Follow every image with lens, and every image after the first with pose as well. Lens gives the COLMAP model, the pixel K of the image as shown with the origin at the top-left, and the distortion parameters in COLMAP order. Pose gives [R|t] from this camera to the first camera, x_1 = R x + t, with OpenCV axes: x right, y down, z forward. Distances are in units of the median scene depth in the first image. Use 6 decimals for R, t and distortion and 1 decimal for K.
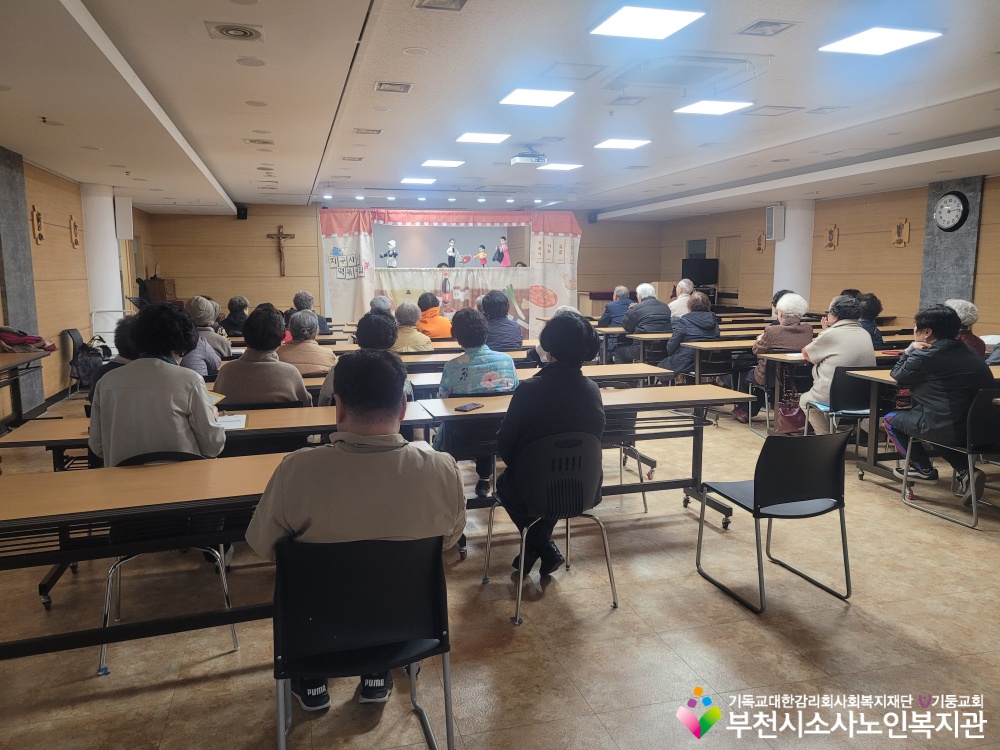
lens RADIAL K [[770.1, 0, 500.0], [0, 770.1, 375.0], [0, 0, 1]] dist [0.059329, -0.060437]
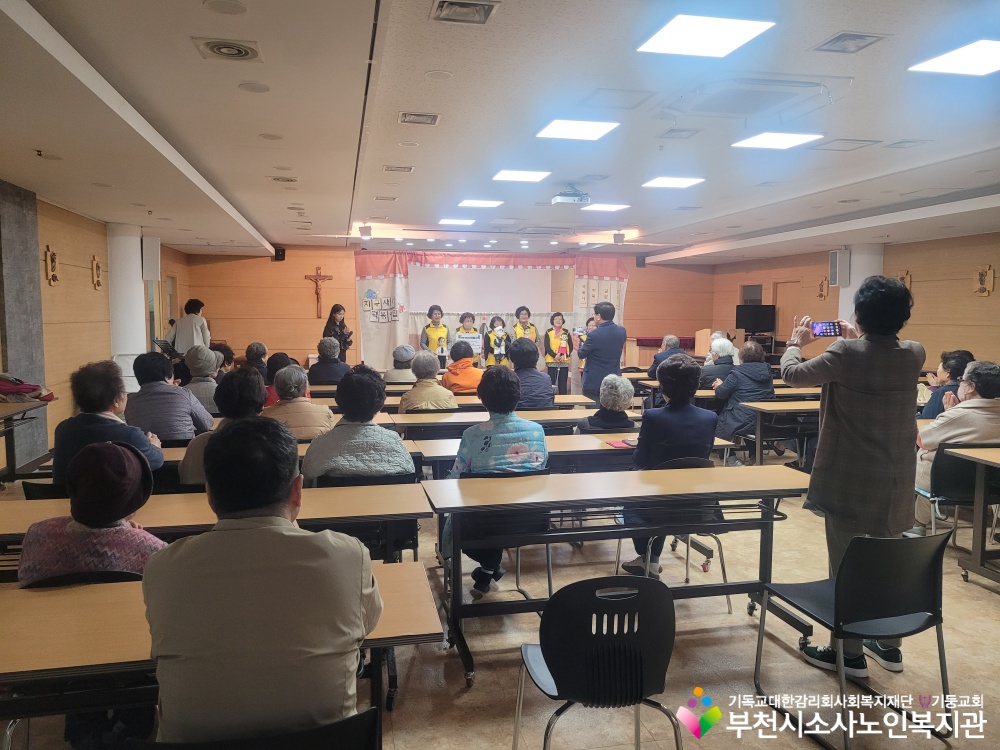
lens RADIAL K [[770.1, 0, 500.0], [0, 770.1, 375.0], [0, 0, 1]] dist [0.059329, -0.060437]
pose [[0.998067, 0.016117, -0.060019, 0.014260], [-0.019234, 0.998476, -0.051719, -0.022751], [0.059094, 0.052773, 0.996857, 0.102772]]
